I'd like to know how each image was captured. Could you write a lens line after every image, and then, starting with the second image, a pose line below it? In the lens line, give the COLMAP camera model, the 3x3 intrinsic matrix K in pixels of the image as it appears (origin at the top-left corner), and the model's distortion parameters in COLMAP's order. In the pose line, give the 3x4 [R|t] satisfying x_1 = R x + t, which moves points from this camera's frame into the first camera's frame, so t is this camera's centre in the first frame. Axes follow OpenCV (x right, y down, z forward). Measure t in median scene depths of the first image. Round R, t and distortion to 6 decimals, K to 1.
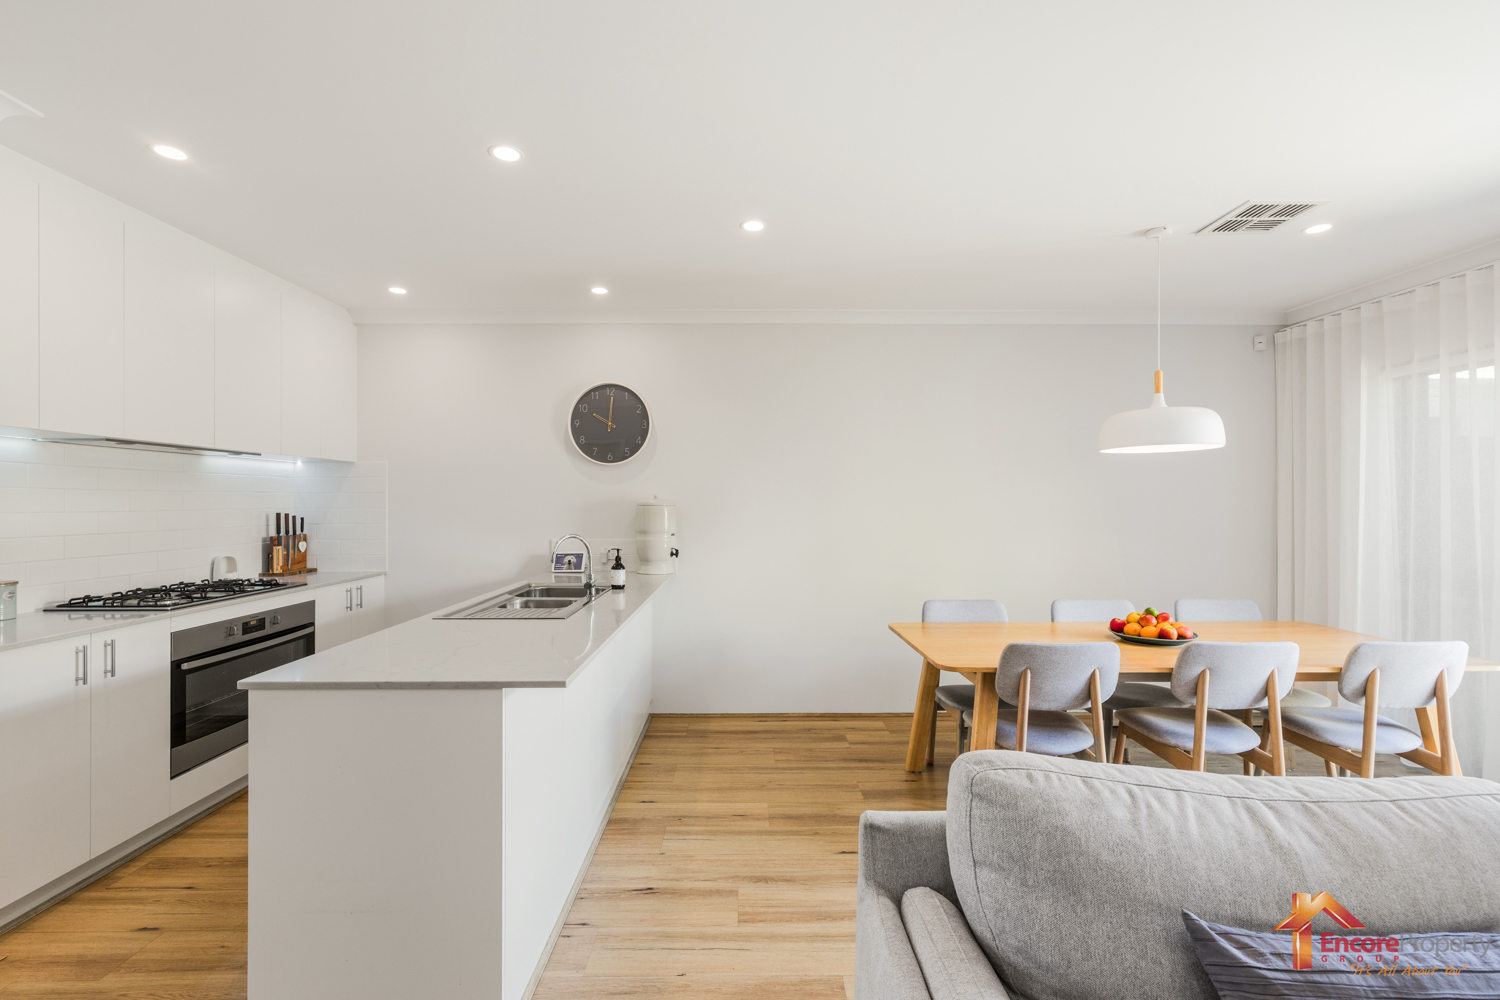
lens RADIAL K [[670.1, 0, 752.4], [0, 670.1, 502.9], [0, 0, 1]] dist [0.002202, -0.000097]
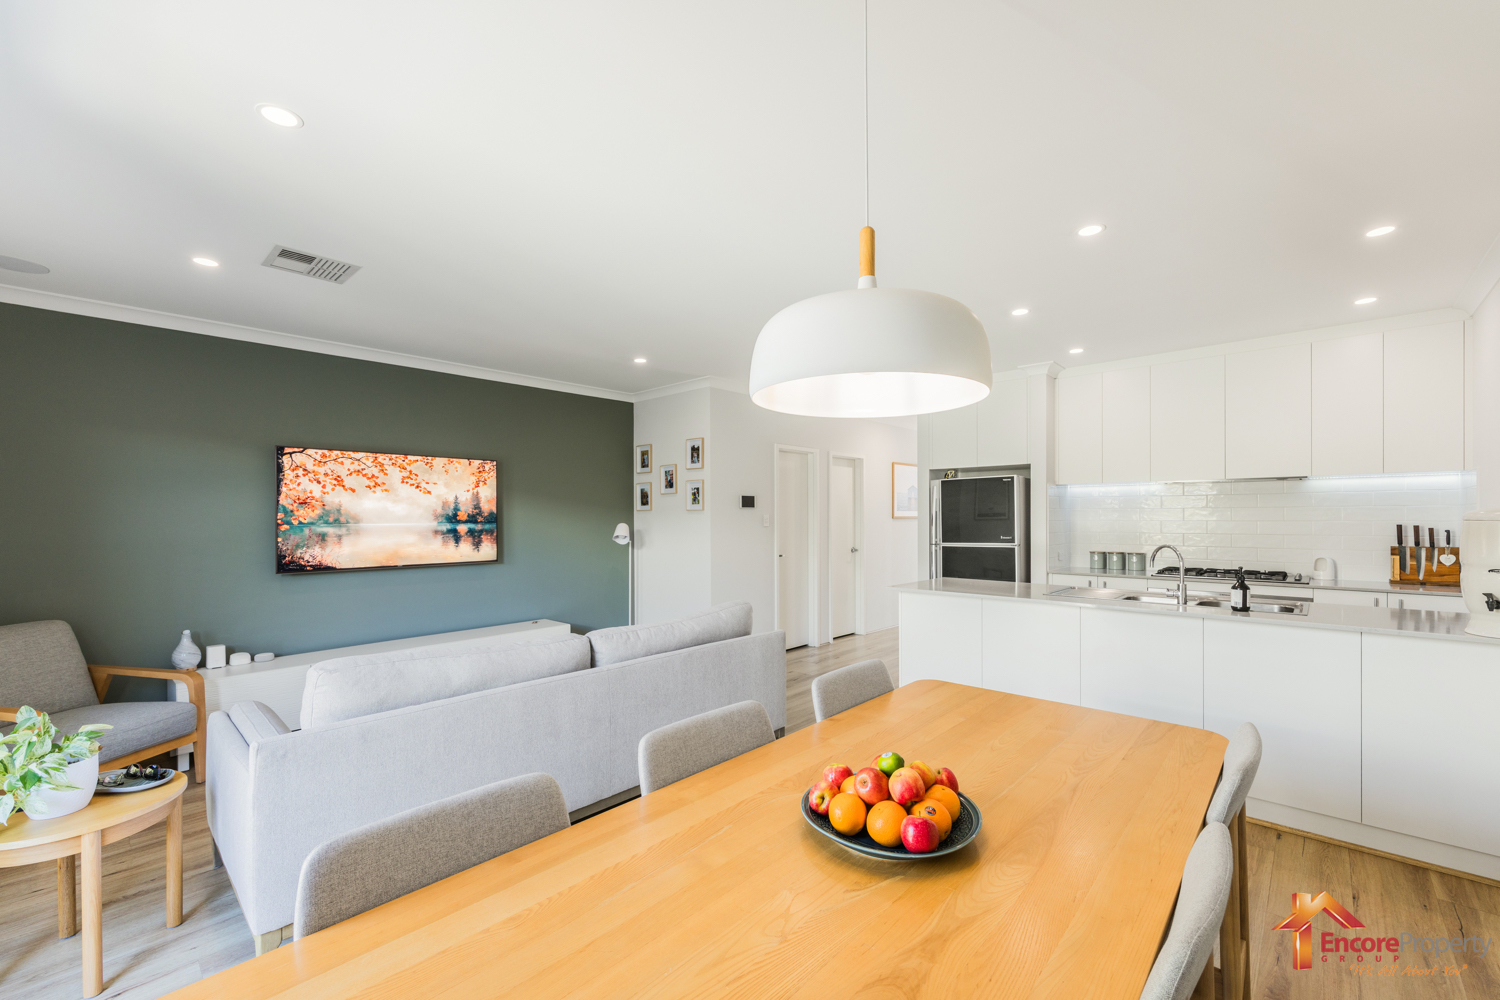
lens RADIAL K [[620.9, 0, 754.2], [0, 620.9, 511.5], [0, 0, 1]] dist [0.002761, -0.000194]
pose [[-0.693753, -0.002650, -0.720208, 0.745838], [0.003041, 0.999974, -0.006608, -0.002862], [0.720207, -0.006775, -0.693726, 0.985084]]
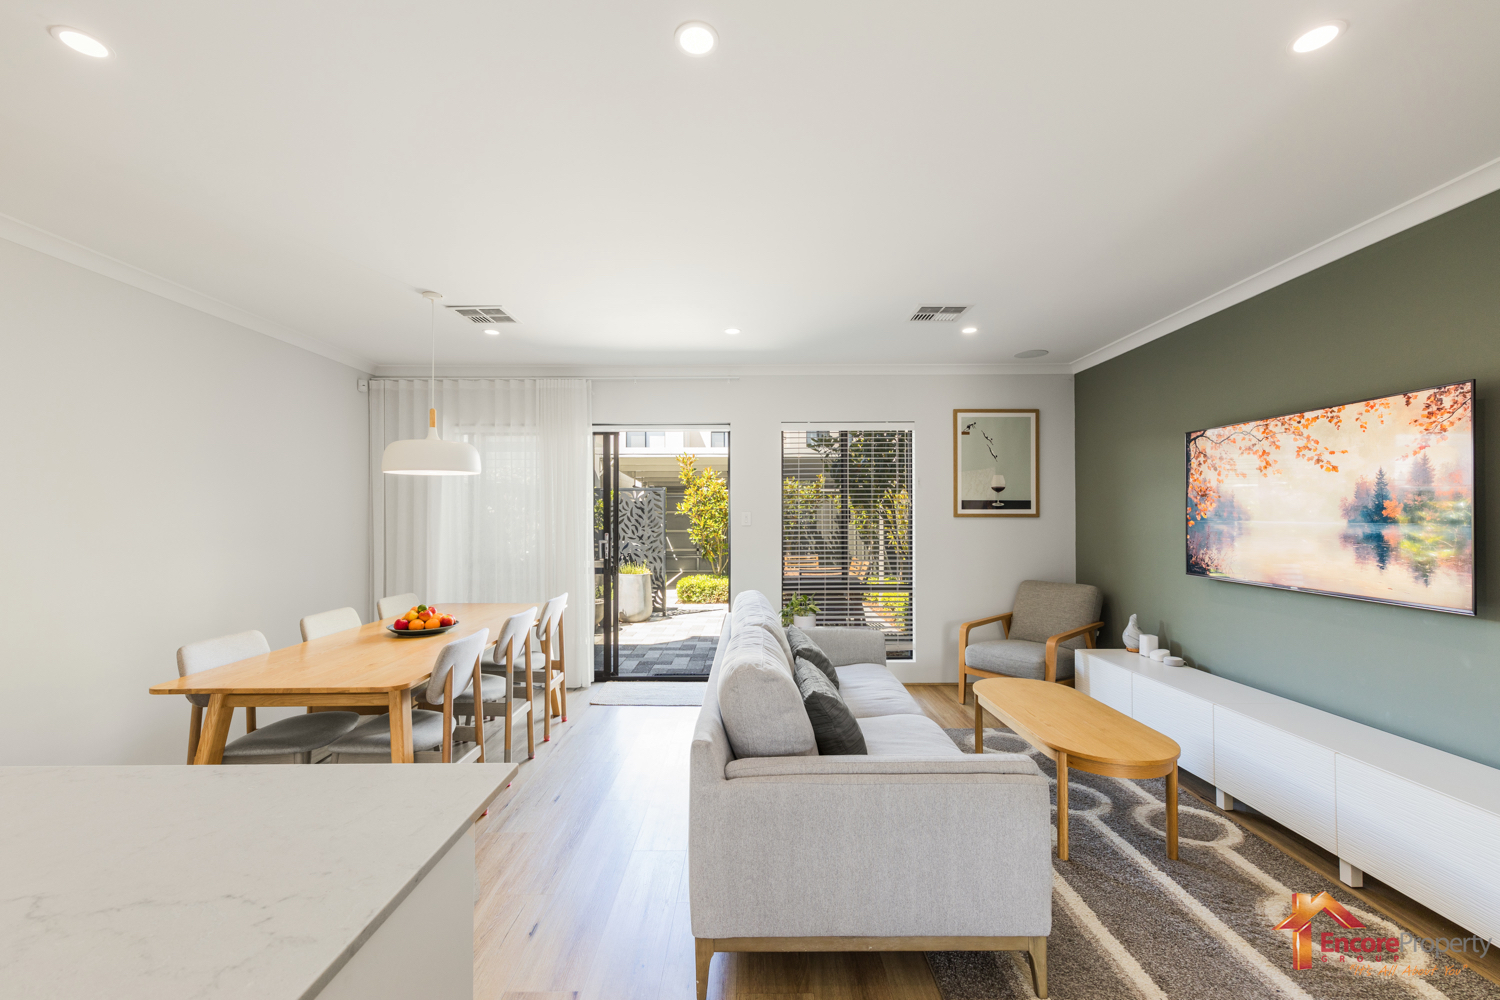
lens RADIAL K [[620.9, 0, 748.0], [0, 620.9, 505.4], [0, 0, 1]] dist [0.002761, -0.000194]
pose [[0.022911, 0.014888, 0.999627, -0.414395], [0.004450, 0.999878, -0.014994, -0.001030], [-0.999728, 0.004792, 0.022842, 0.323517]]
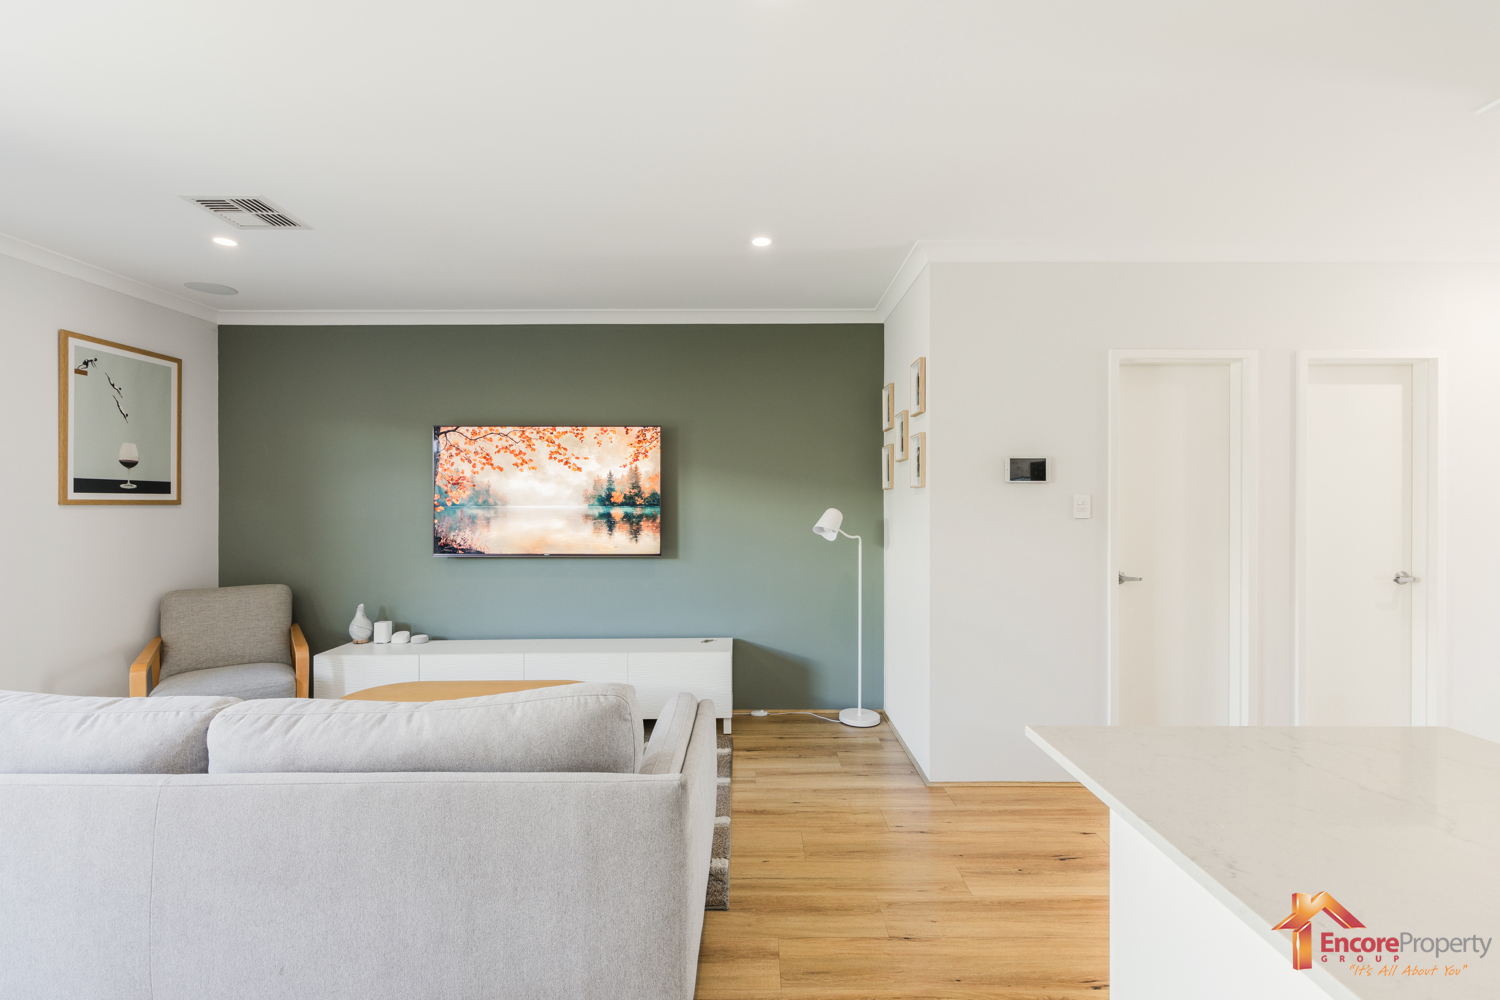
lens RADIAL K [[670.1, 0, 744.6], [0, 670.1, 496.7], [0, 0, 1]] dist [0.002202, -0.000097]
pose [[-0.999751, 0.001742, 0.022244, 0.008896], [0.001652, 0.999990, -0.004082, 0.000089], [-0.022251, -0.004045, -0.999744, 0.776483]]
